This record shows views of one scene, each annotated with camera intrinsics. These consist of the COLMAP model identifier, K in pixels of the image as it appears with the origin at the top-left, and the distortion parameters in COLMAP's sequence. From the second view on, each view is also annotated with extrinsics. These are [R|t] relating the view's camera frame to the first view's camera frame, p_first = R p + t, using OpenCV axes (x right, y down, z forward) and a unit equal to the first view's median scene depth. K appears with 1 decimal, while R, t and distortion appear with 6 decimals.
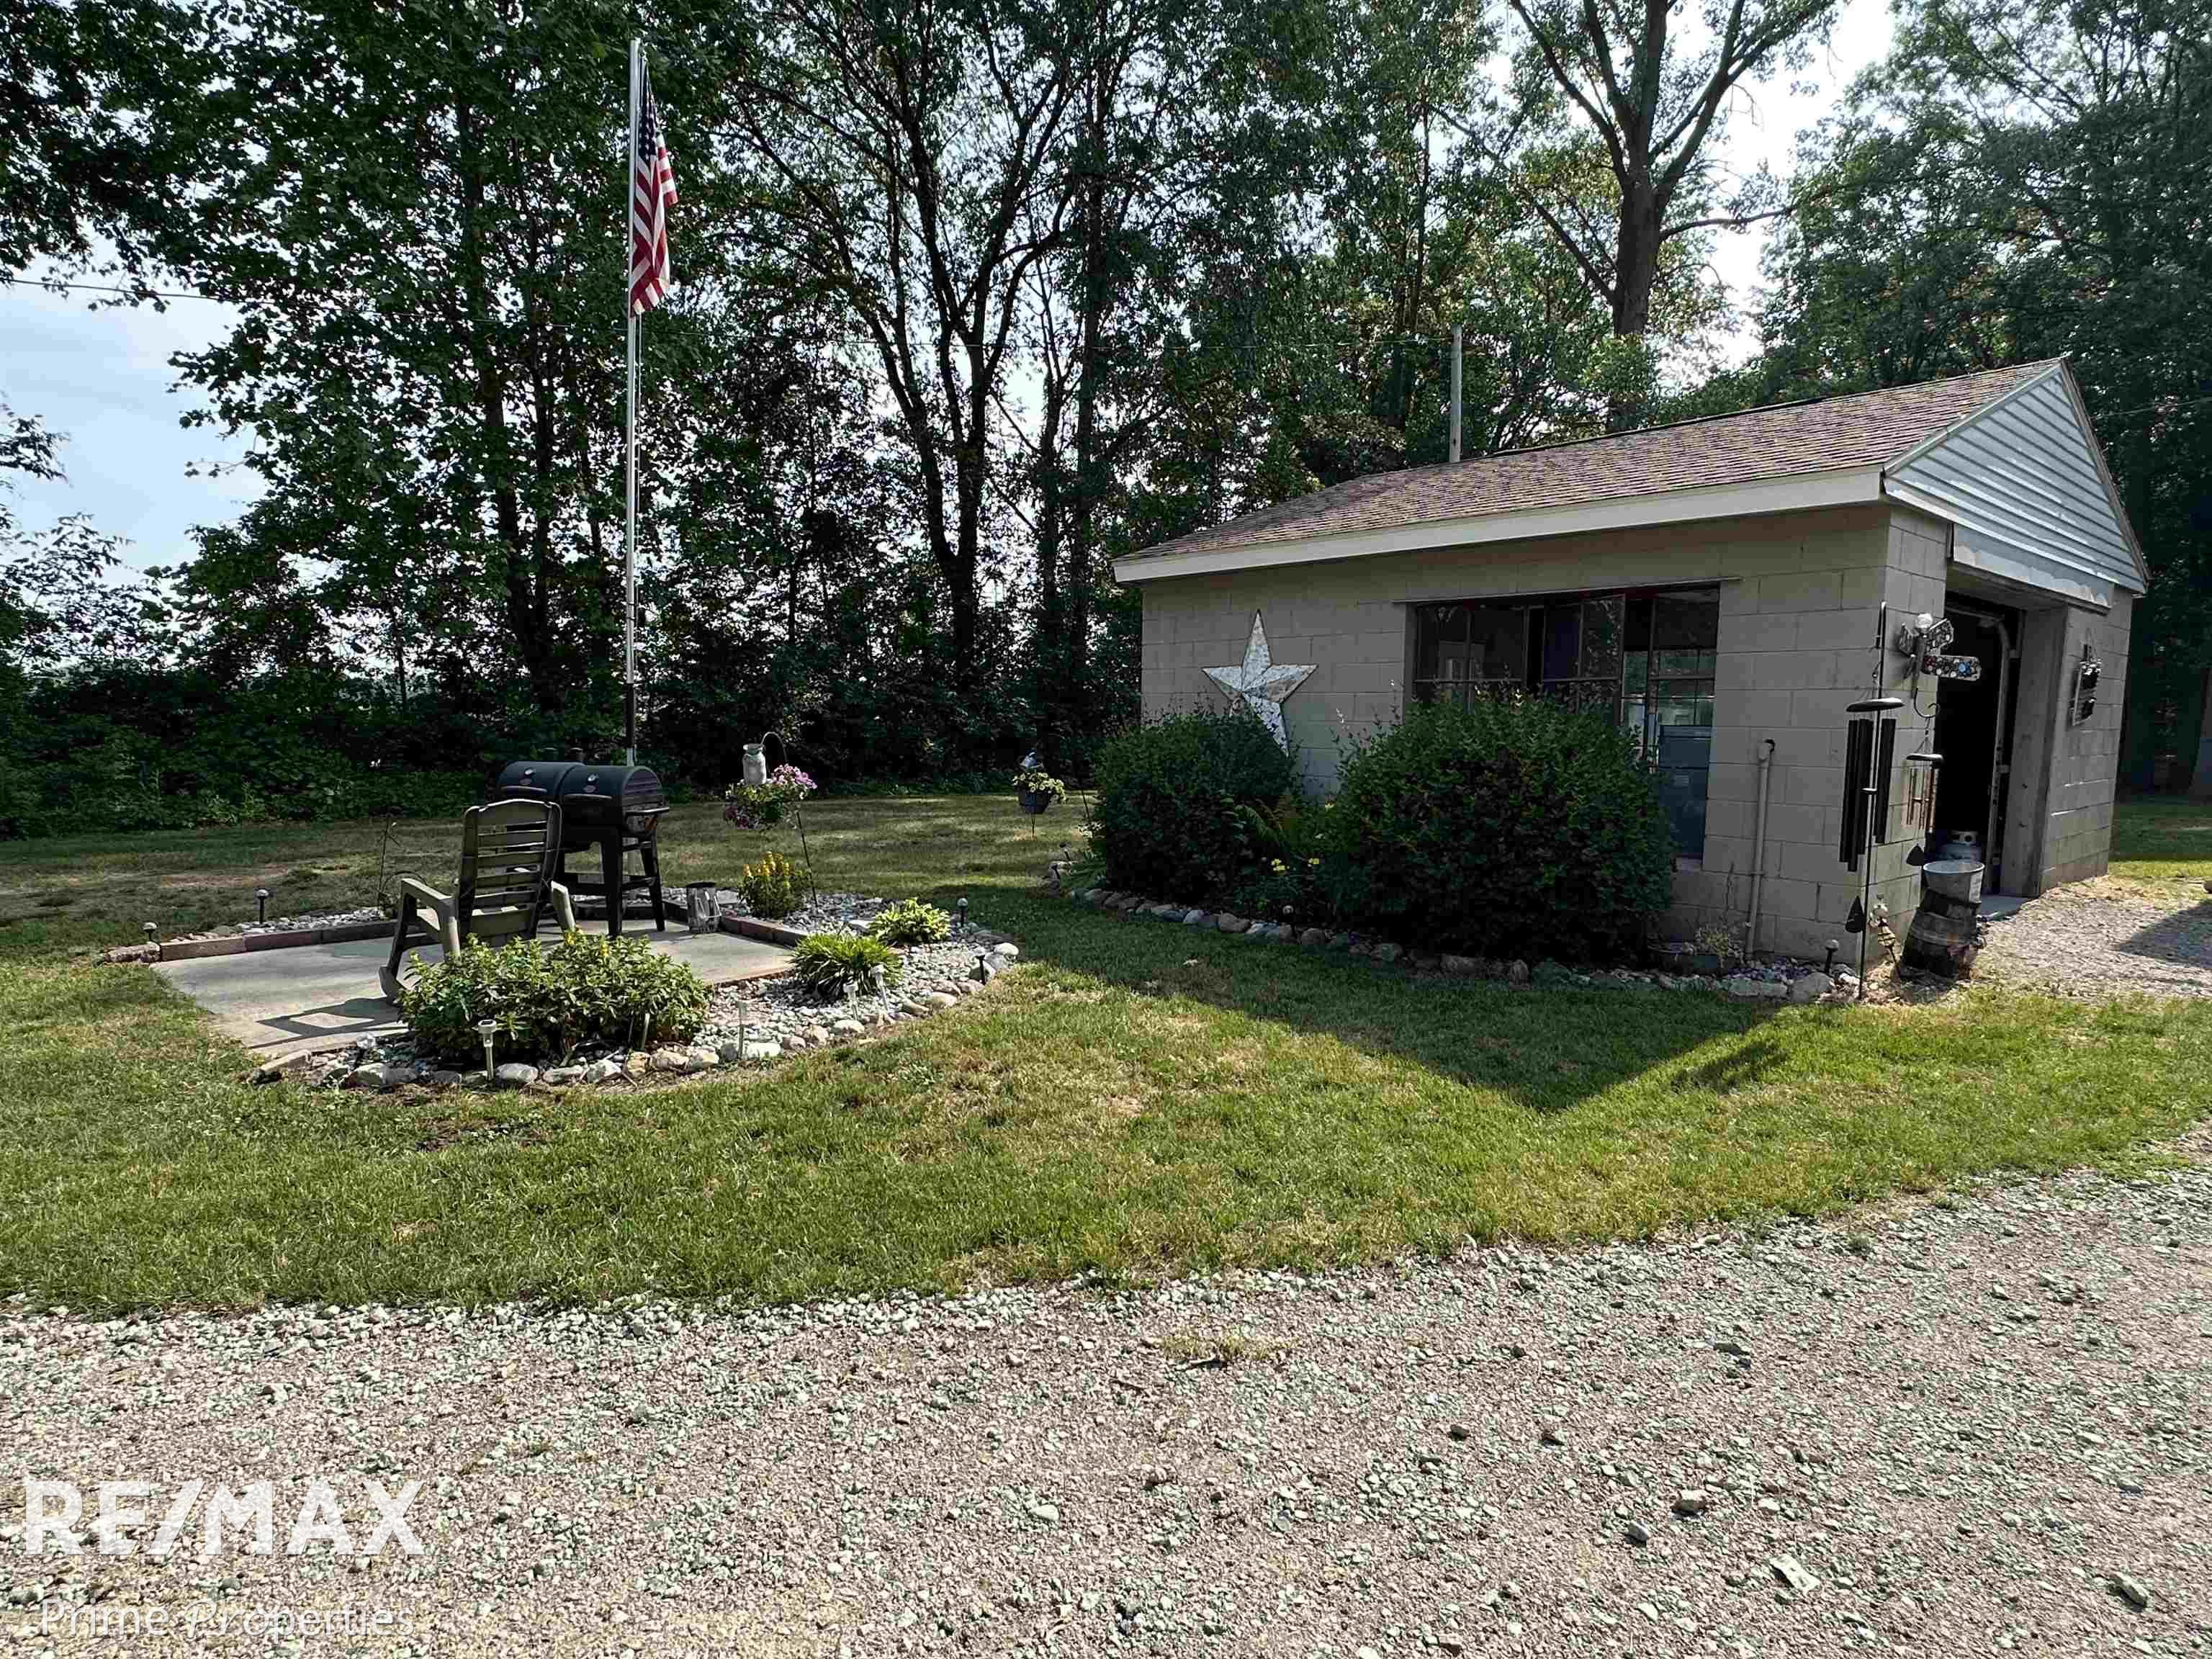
lens RADIAL K [[1205.8, 0, 1109.8], [0, 1205.8, 829.3], [0, 0, 1]] dist [-0.000189, 0.000042]
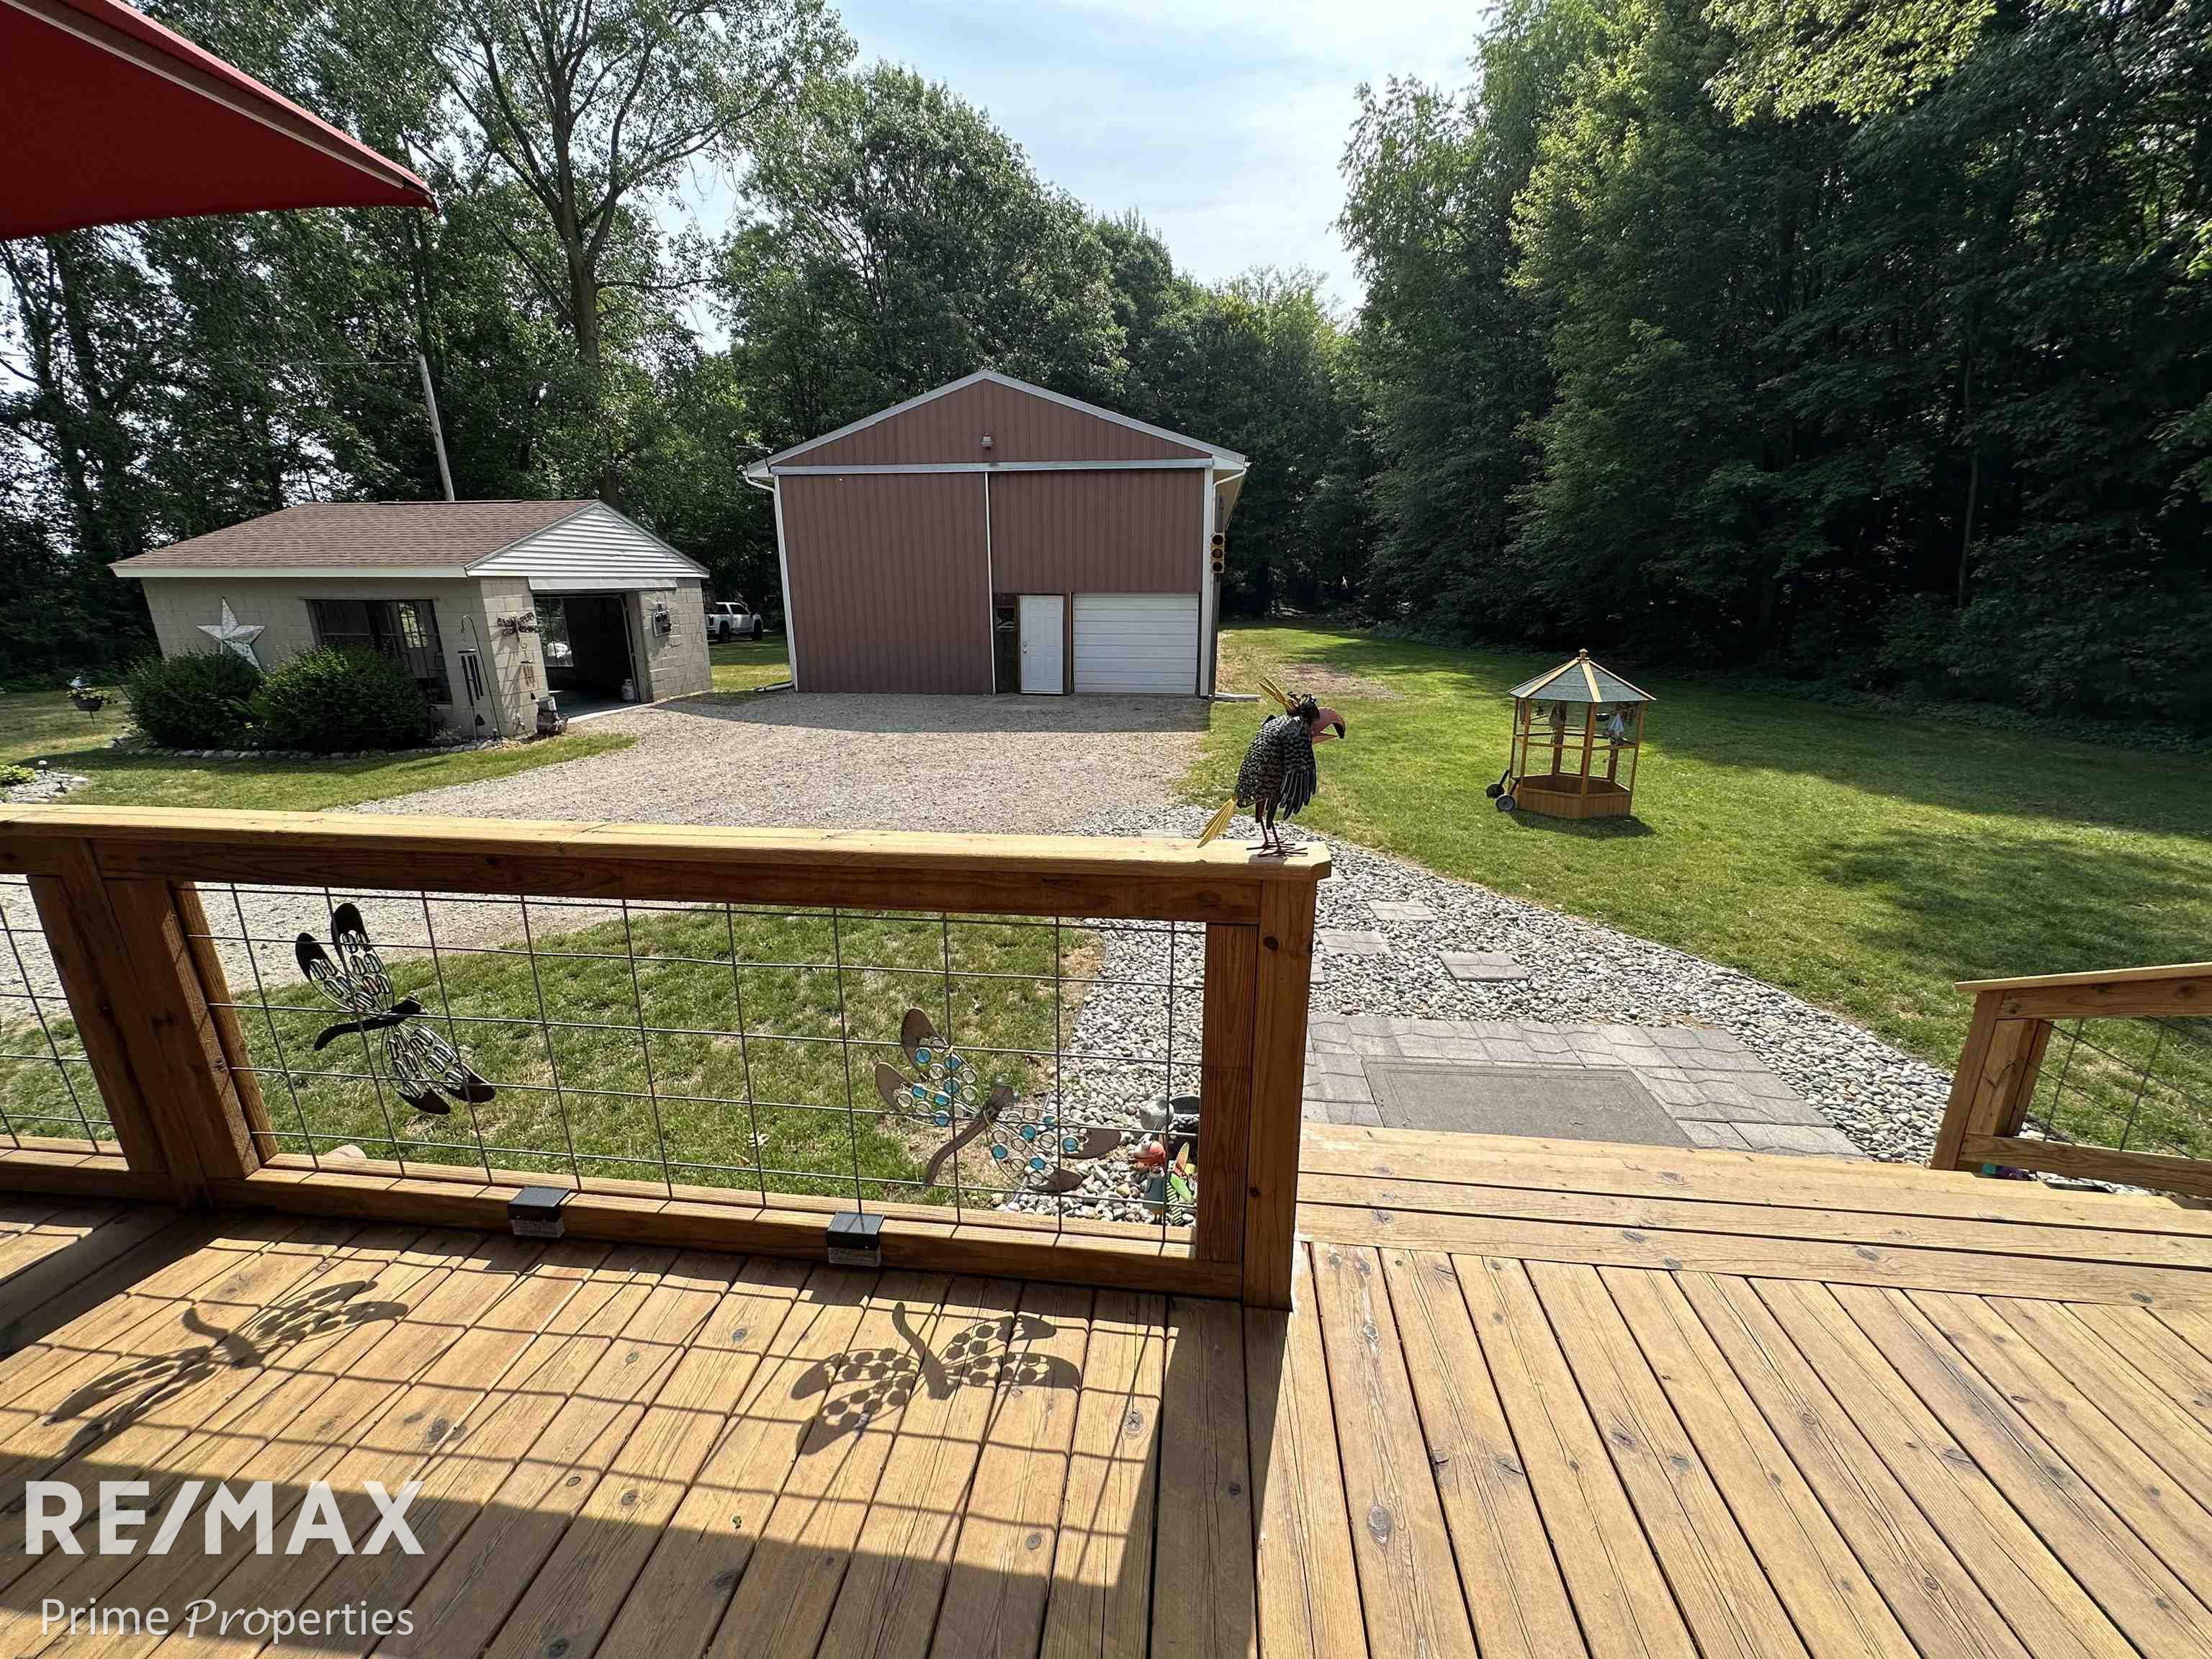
lens RADIAL K [[886.5, 0, 1105.6], [0, 886.5, 831.1], [0, 0, 1]] dist [-0.000459, 0.000172]
pose [[0.729220, -0.199544, 0.654538, 0.154492], [0.075974, 0.974233, 0.212363, -0.006337], [-0.680049, -0.105132, 0.725590, -1.102452]]
